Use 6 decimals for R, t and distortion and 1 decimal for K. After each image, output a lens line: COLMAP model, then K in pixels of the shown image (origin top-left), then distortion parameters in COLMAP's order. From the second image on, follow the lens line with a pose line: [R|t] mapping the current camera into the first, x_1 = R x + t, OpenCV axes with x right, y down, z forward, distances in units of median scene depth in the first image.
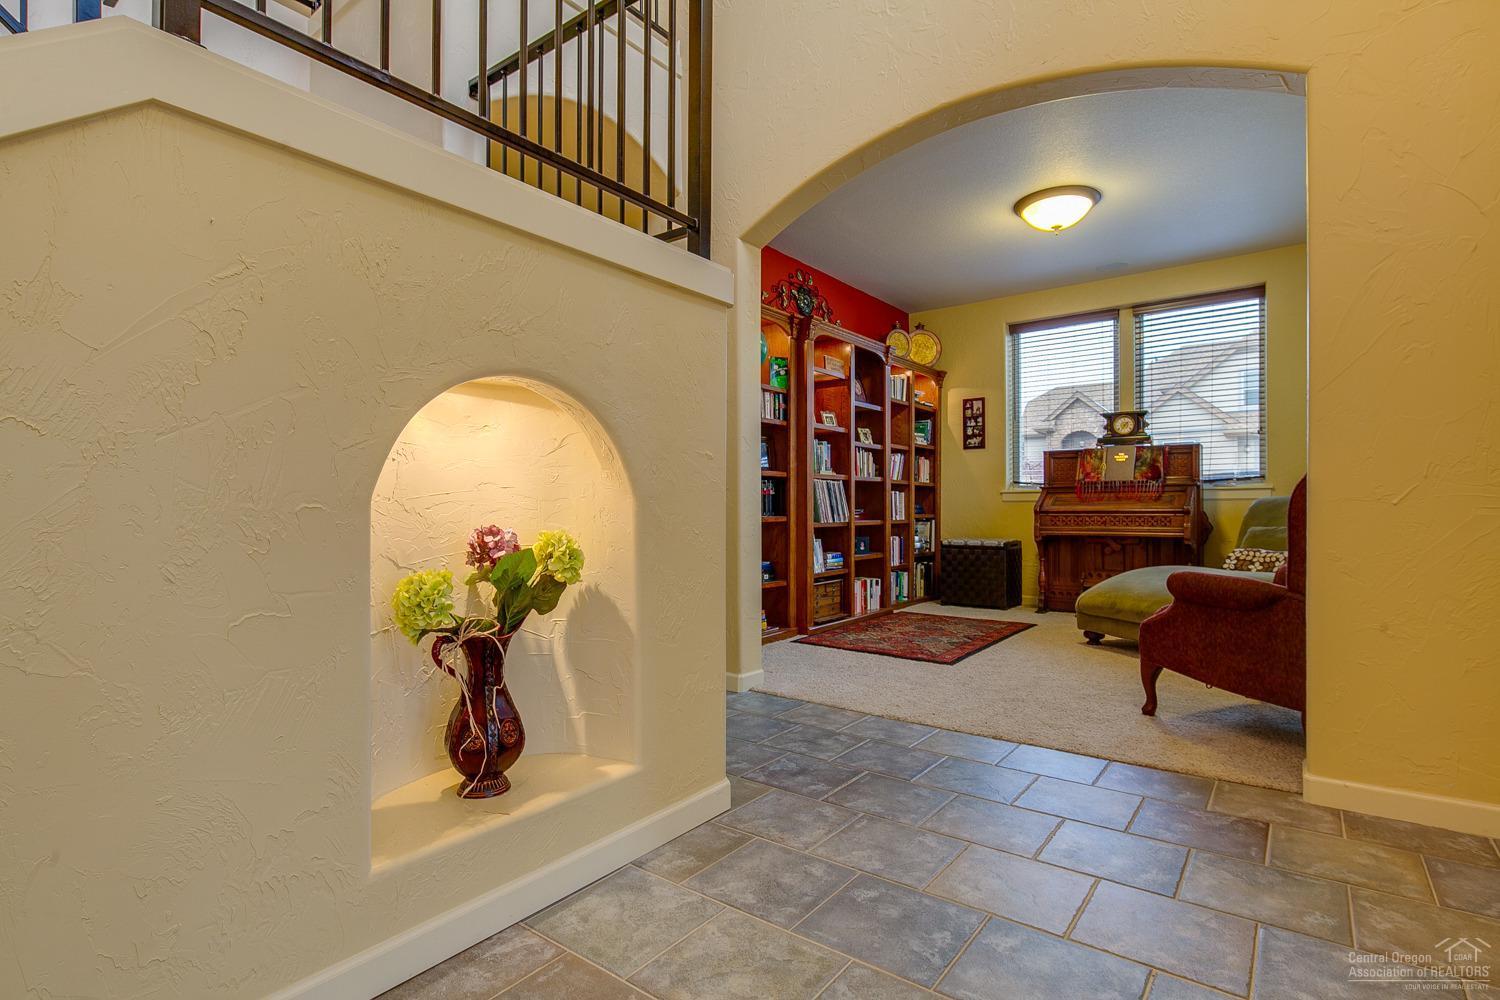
lens RADIAL K [[740.7, 0, 739.2], [0, 740.7, 521.1], [0, 0, 1]] dist [-0.000791, 0.000349]
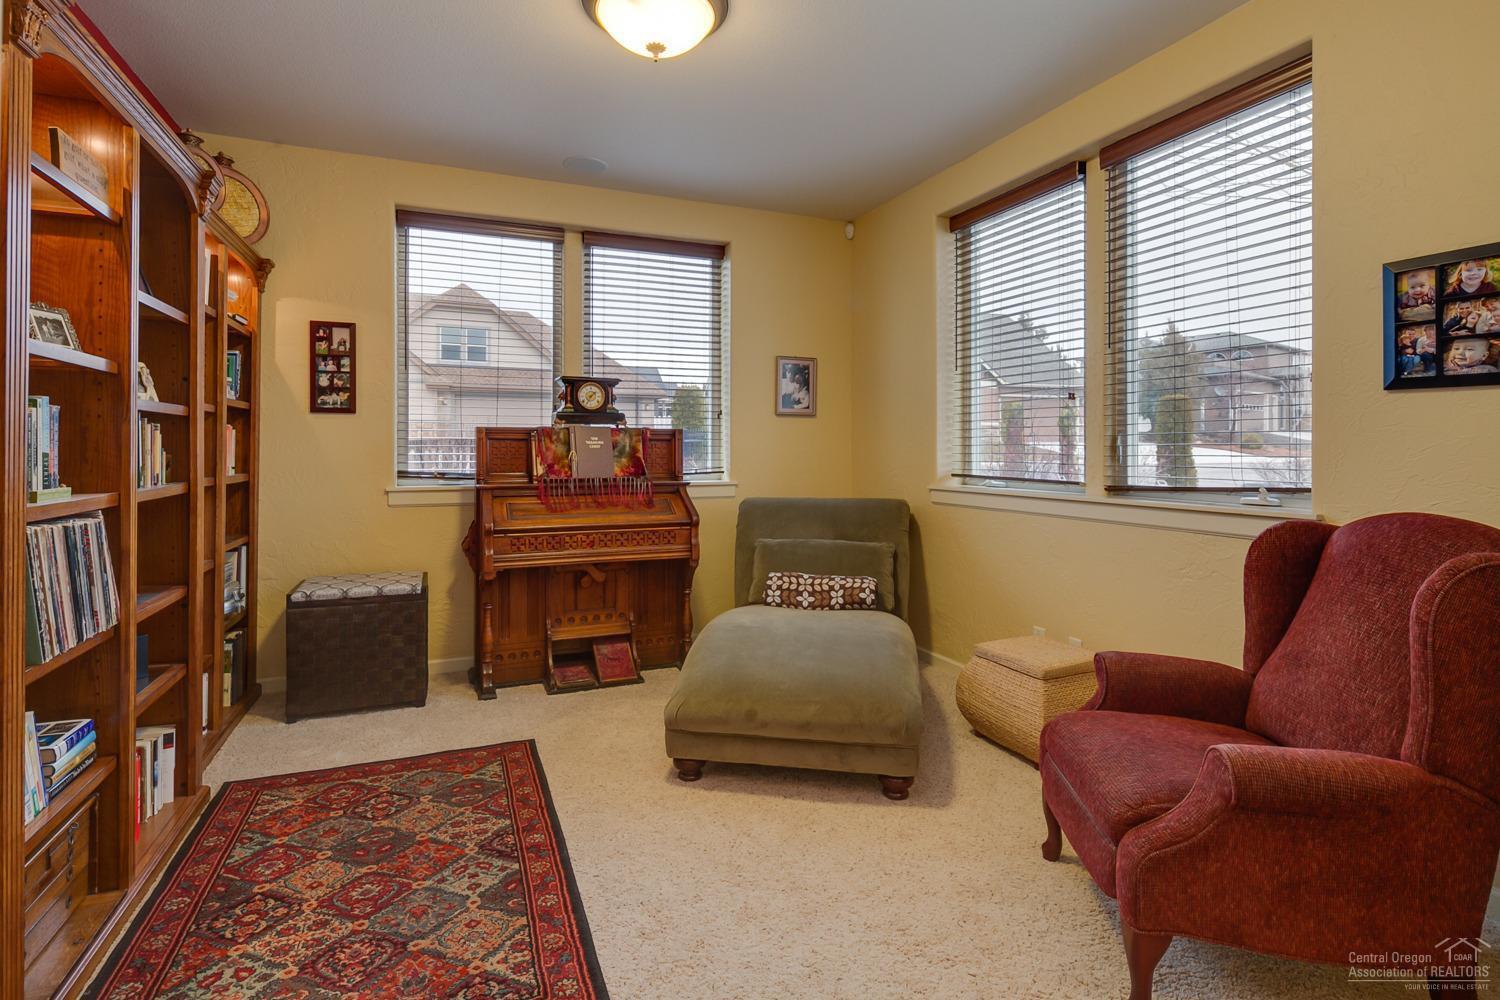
lens RADIAL K [[740.7, 0, 760.6], [0, 740.7, 442.7], [0, 0, 1]] dist [-0.000791, 0.000349]
pose [[0.490019, 0.011277, 0.871639, -0.011768], [0.009892, 0.999780, -0.018496, -0.071392], [-0.871656, 0.017685, 0.489800, 0.519355]]
